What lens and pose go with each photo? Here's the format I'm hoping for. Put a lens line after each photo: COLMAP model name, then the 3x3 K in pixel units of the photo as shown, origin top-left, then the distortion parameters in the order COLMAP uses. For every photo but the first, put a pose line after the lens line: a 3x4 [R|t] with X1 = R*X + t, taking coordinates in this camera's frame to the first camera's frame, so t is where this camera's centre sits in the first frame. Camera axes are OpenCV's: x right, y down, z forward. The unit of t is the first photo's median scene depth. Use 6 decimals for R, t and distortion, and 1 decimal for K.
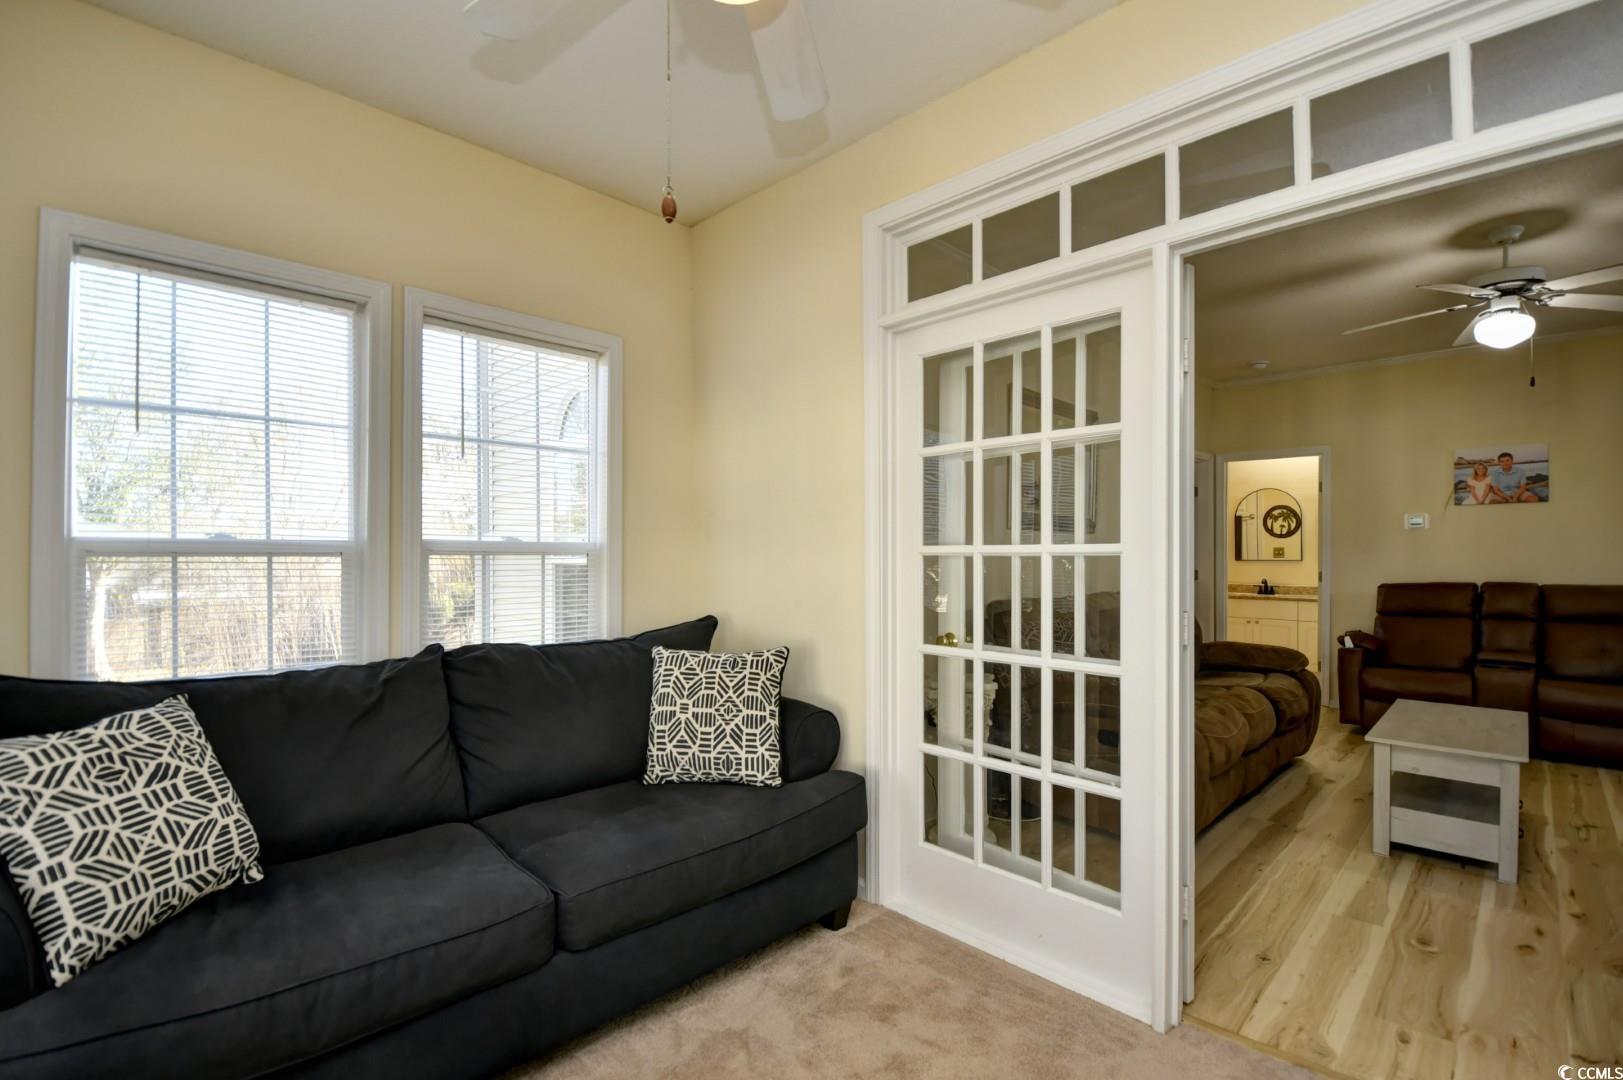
lens RADIAL K [[715.0, 0, 813.6], [0, 715.0, 551.2], [0, 0, 1]] dist [0.004143, -0.016976]
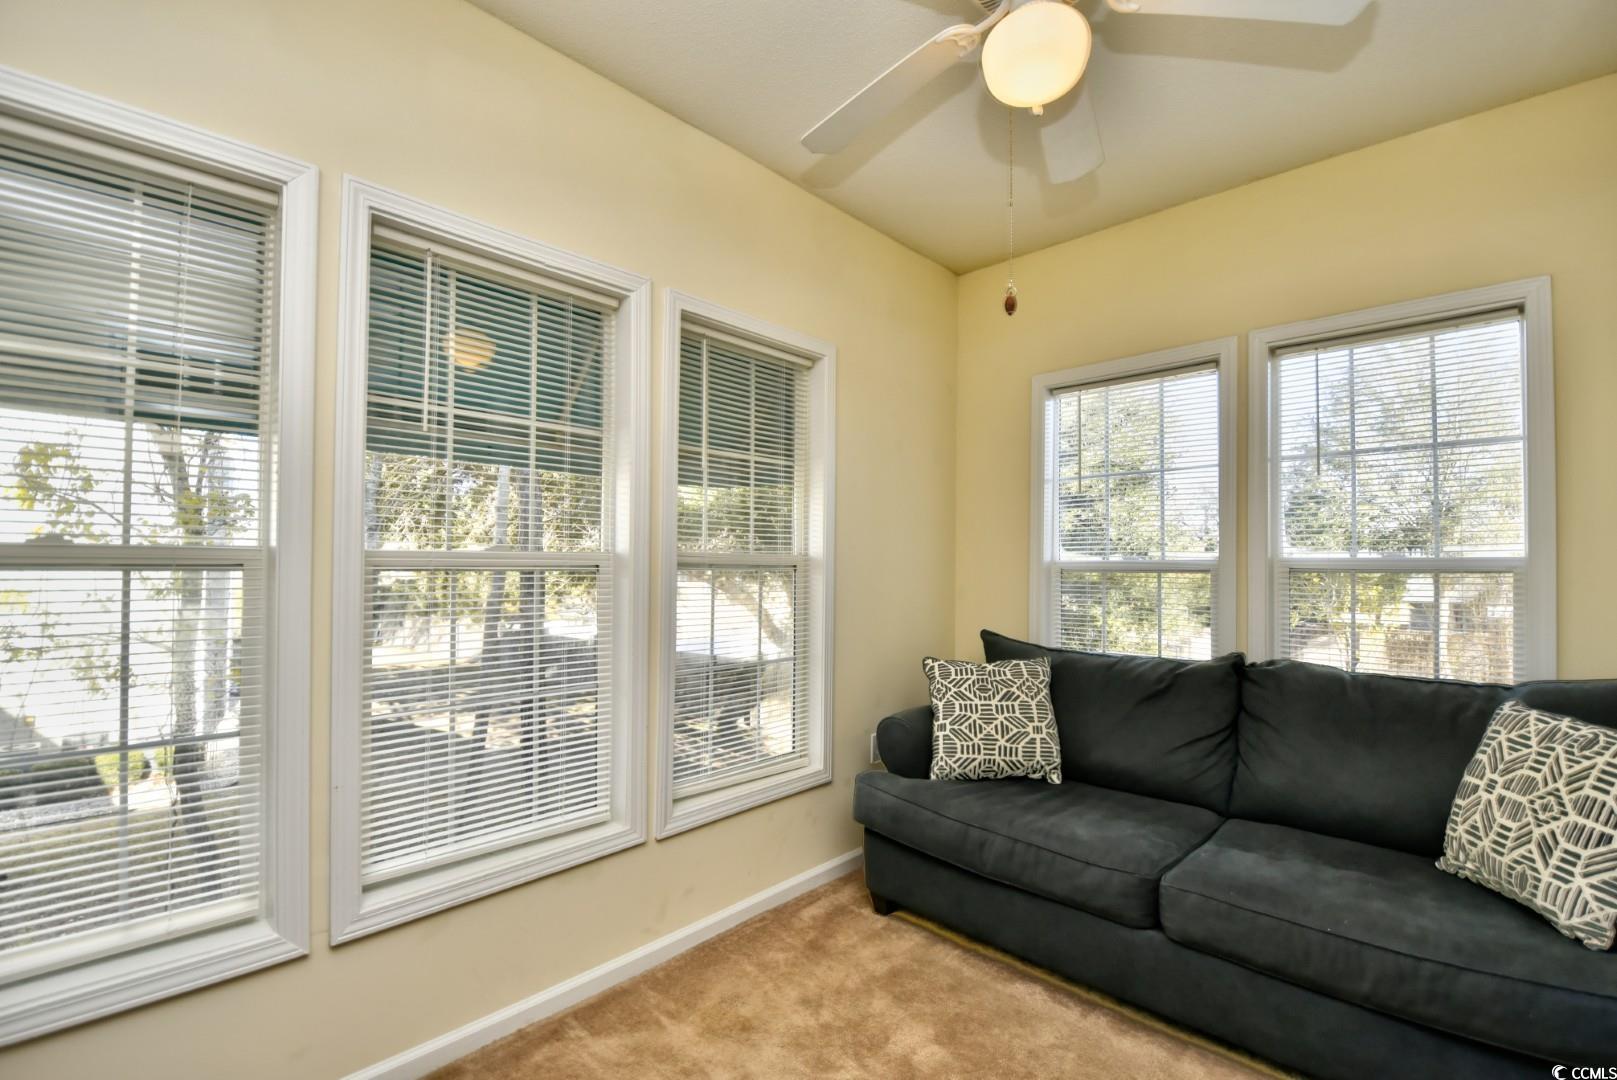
lens RADIAL K [[702.8, 0, 827.6], [0, 702.8, 554.0], [0, 0, 1]] dist [0.001244, -0.015369]
pose [[0.043146, -0.021607, -0.998835, 0.707149], [-0.000457, 0.999766, -0.021647, 0.000182], [0.999069, 0.001391, 0.043126, 0.425280]]
